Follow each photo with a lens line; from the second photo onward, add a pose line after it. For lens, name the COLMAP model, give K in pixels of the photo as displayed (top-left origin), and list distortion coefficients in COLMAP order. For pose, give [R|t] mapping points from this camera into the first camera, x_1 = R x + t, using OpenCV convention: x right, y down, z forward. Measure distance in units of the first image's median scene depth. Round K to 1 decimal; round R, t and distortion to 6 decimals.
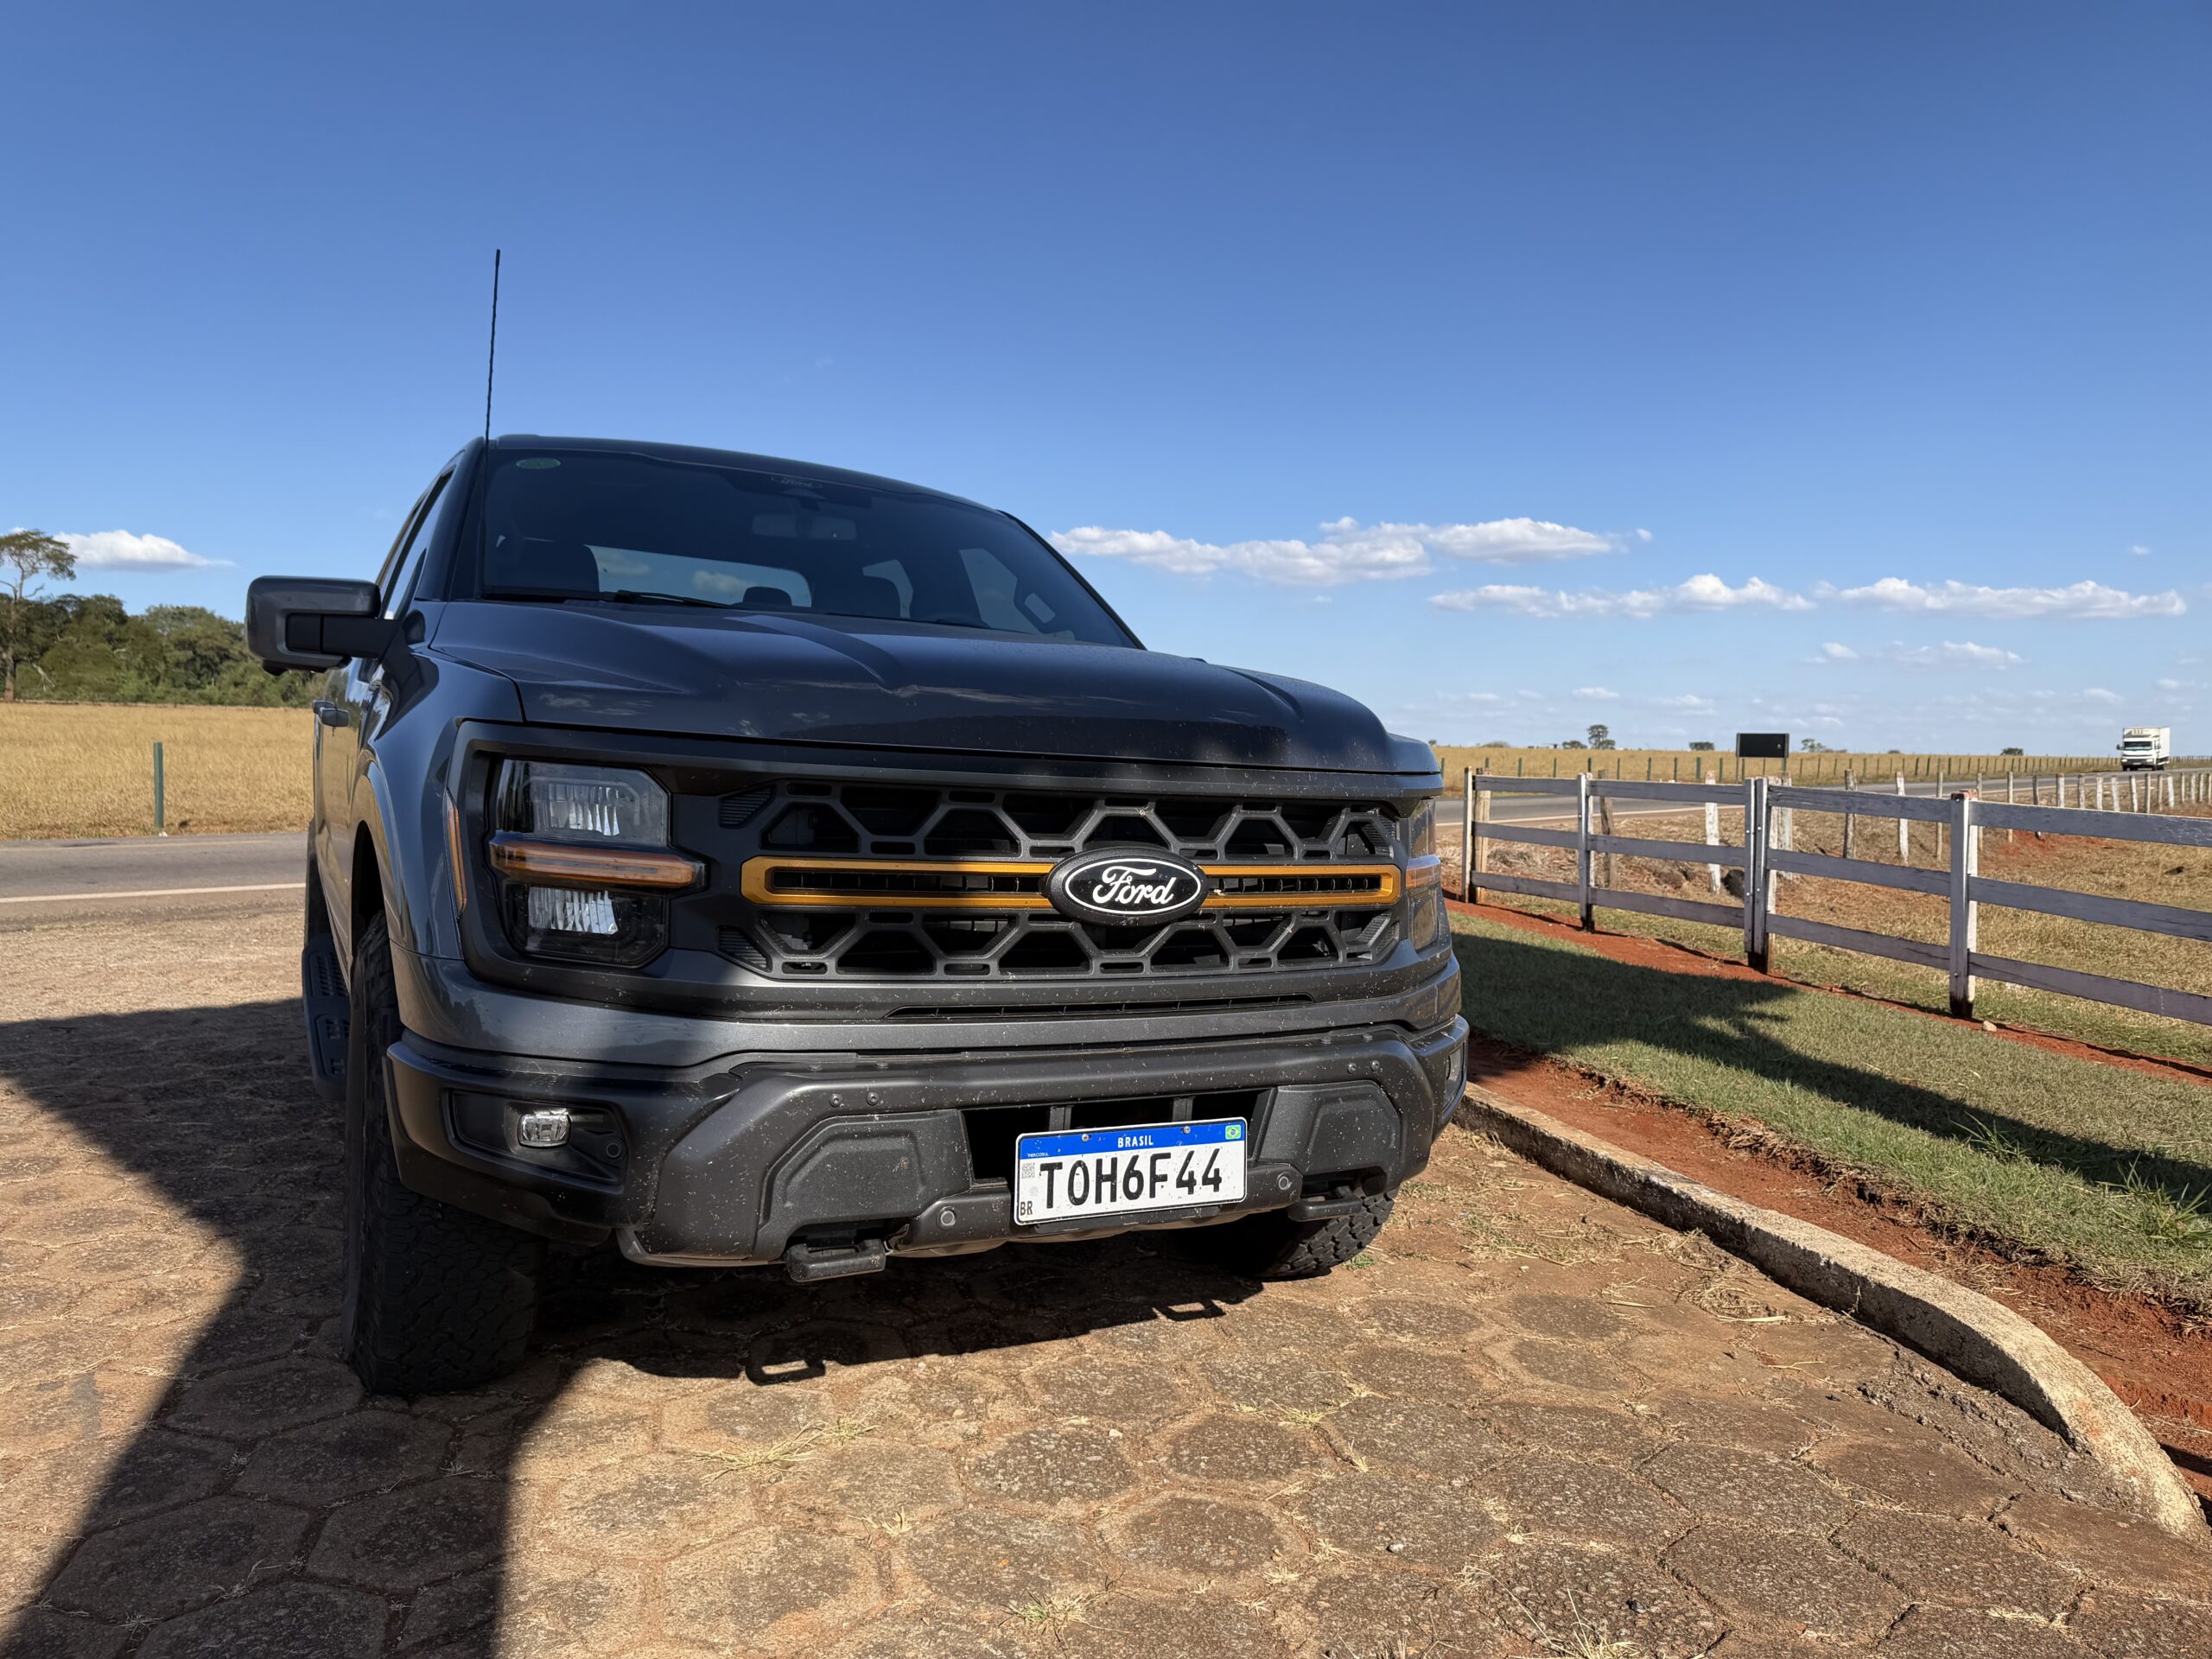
lens RADIAL K [[1545.4, 0, 1093.7], [0, 1545.4, 836.6], [0, 0, 1]] dist [0.144953, -0.256508]
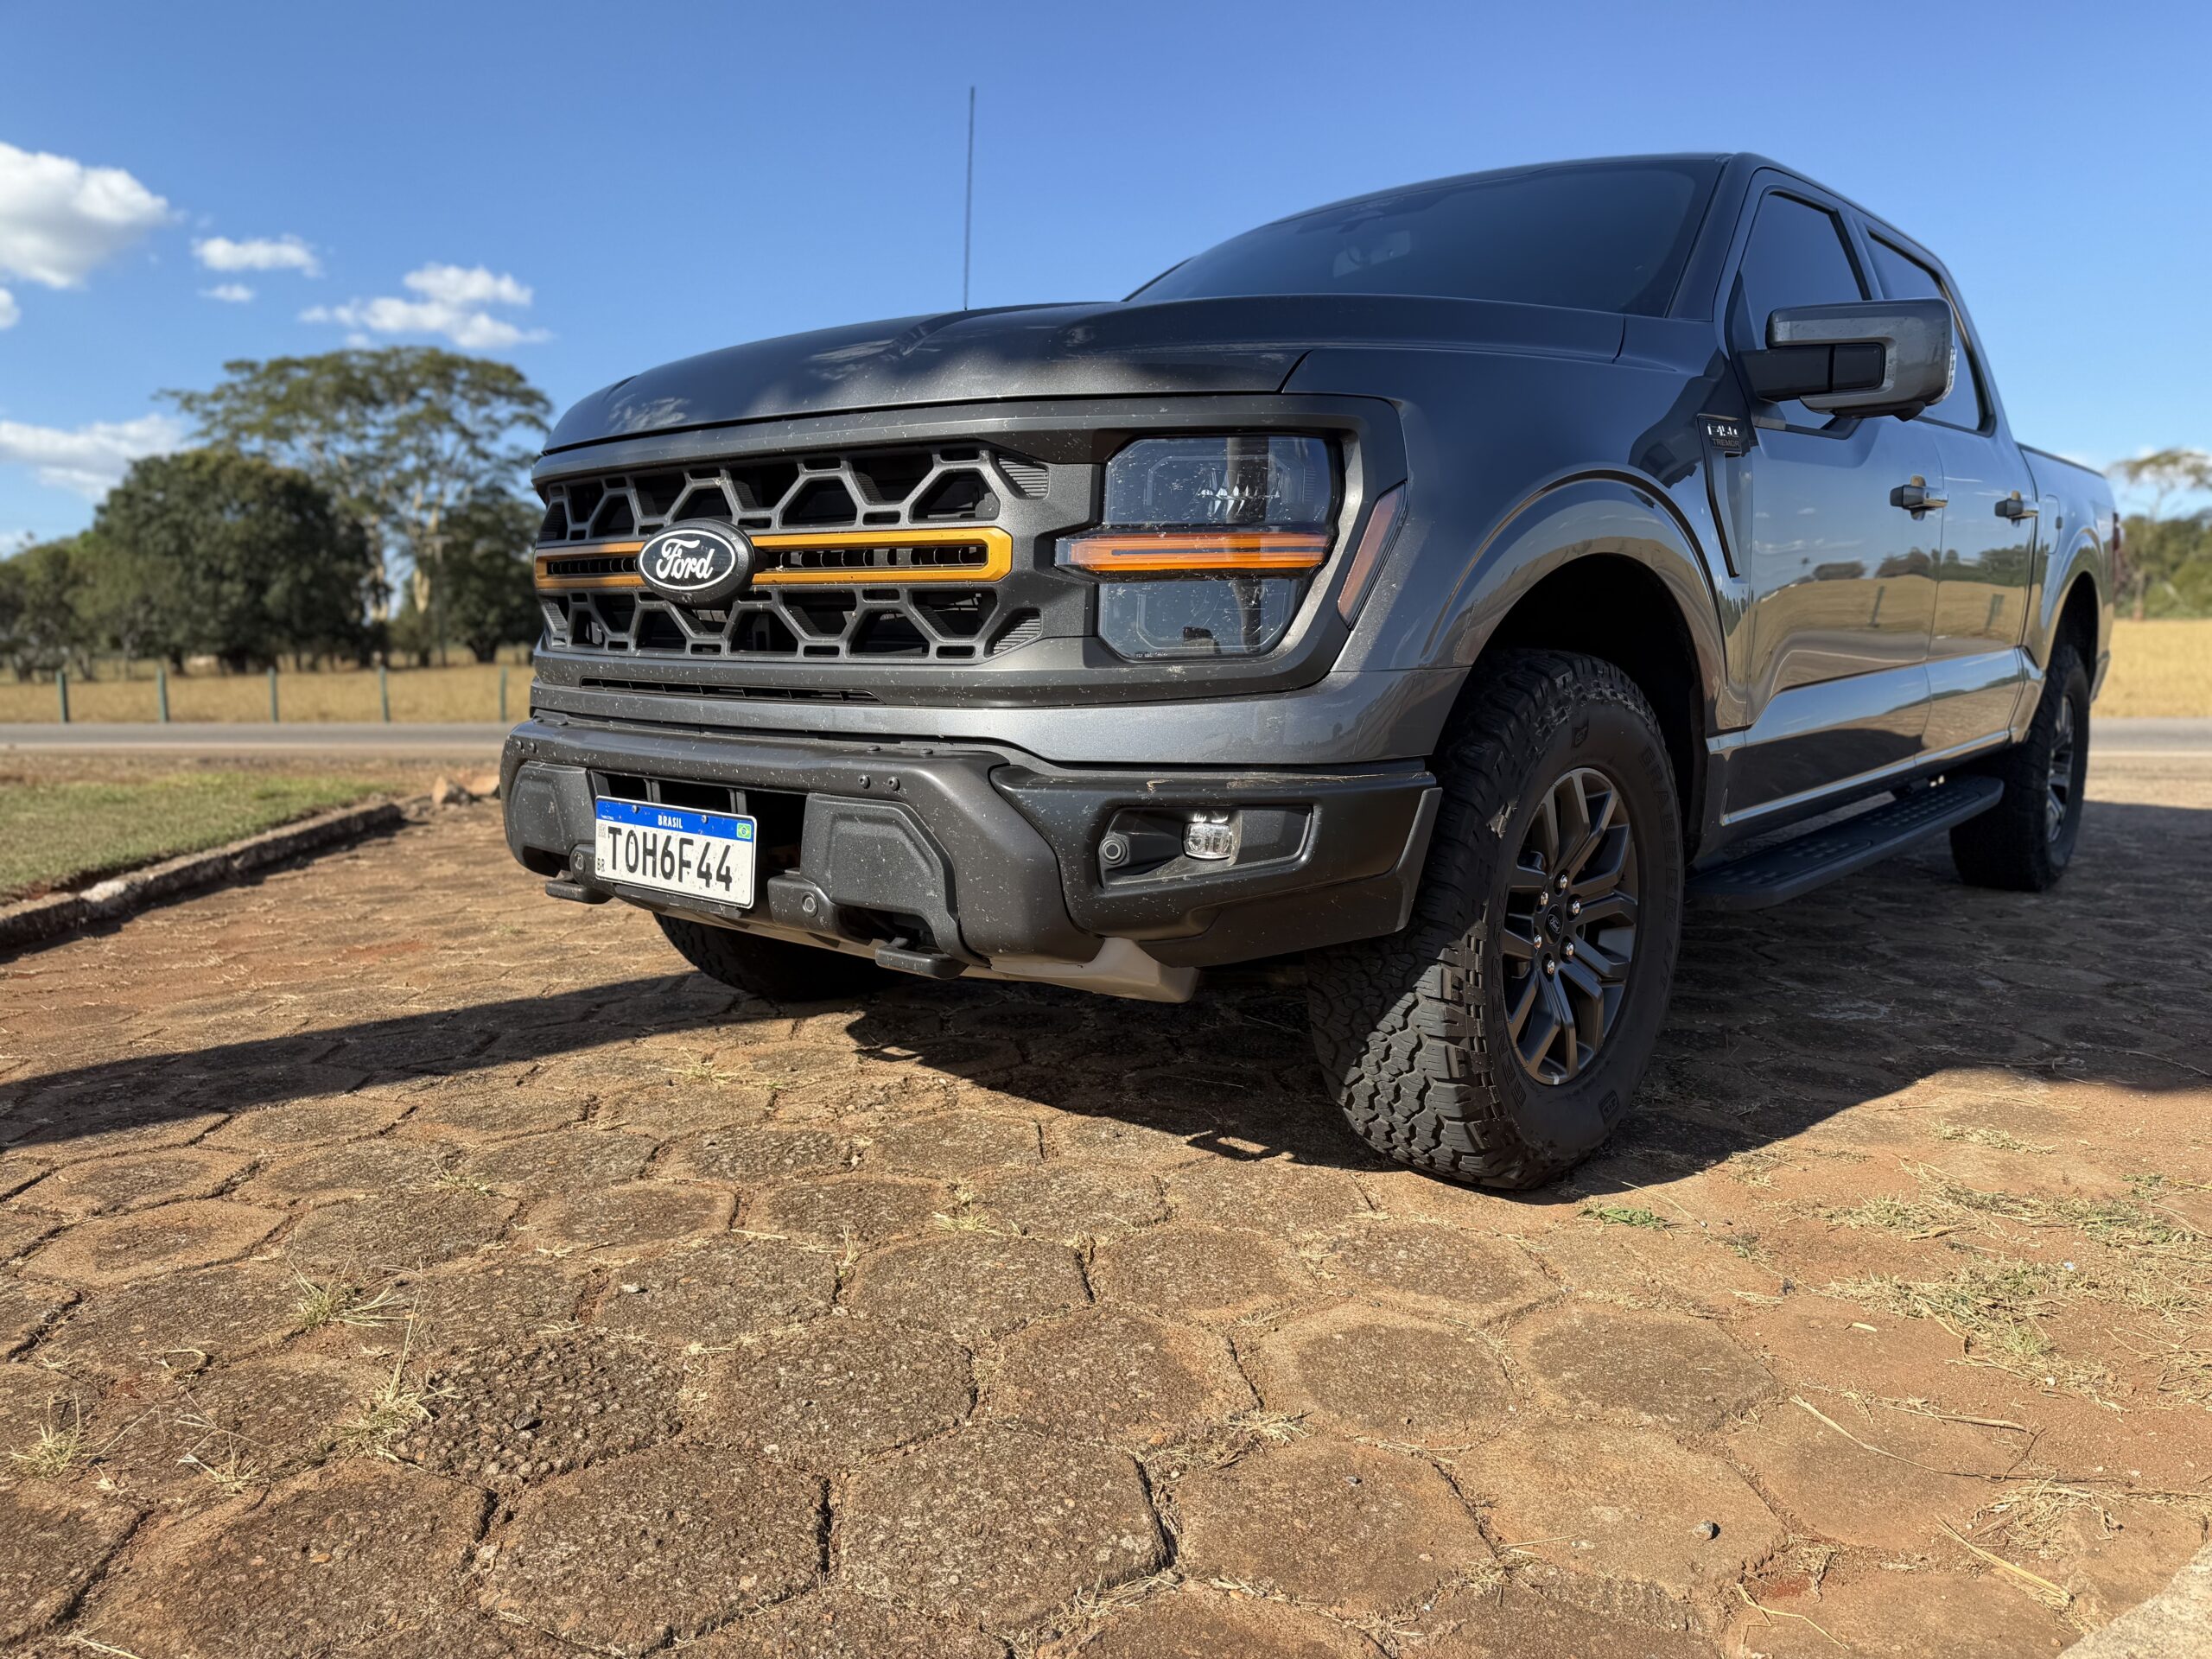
lens RADIAL K [[1532.8, 0, 1109.0], [0, 1532.8, 841.5], [0, 0, 1]] dist [0.194828, -0.383059]
pose [[0.365049, 0.082377, -0.927336, 1.025135], [-0.032041, 0.996599, 0.075917, 0.123515], [0.930437, 0.001999, 0.366447, 0.886186]]
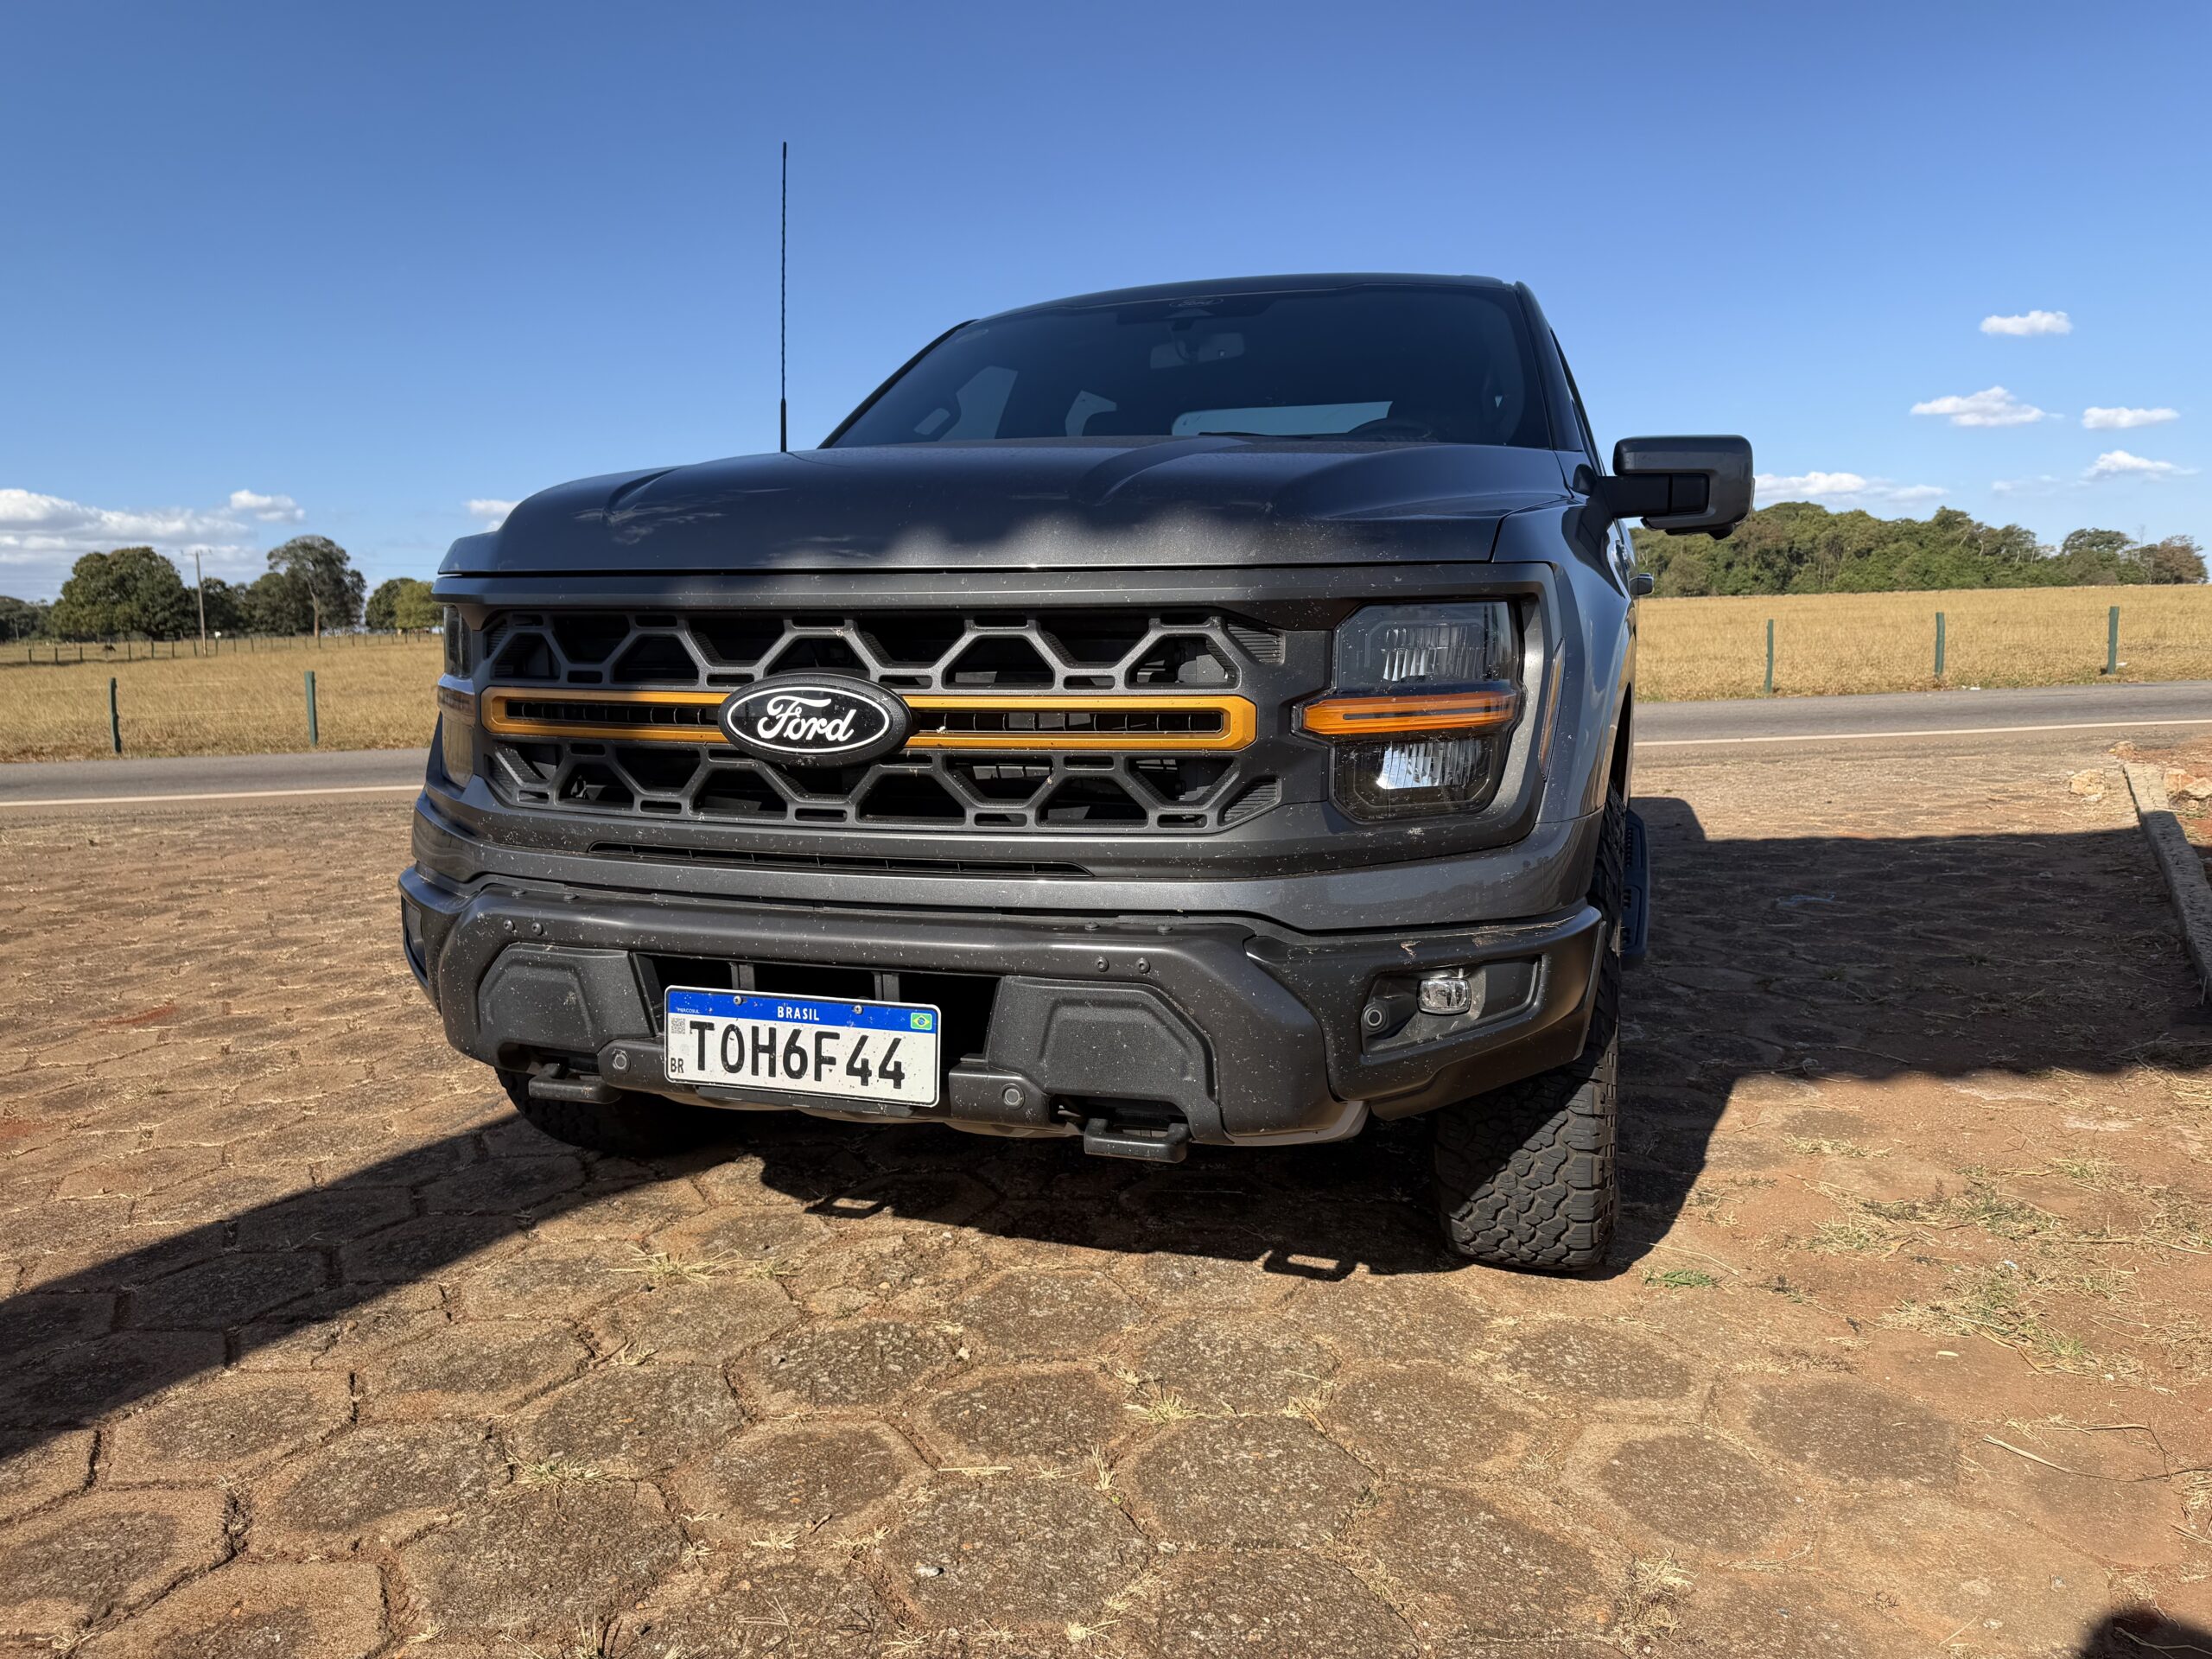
lens RADIAL K [[1542.6, 0, 1114.5], [0, 1542.6, 814.7], [0, 0, 1]] dist [0.123491, -0.182948]
pose [[0.692237, 0.040925, -0.720509, 0.758572], [0.003695, 0.998177, 0.060246, 0.033458], [0.721661, -0.044367, 0.690824, 0.526501]]
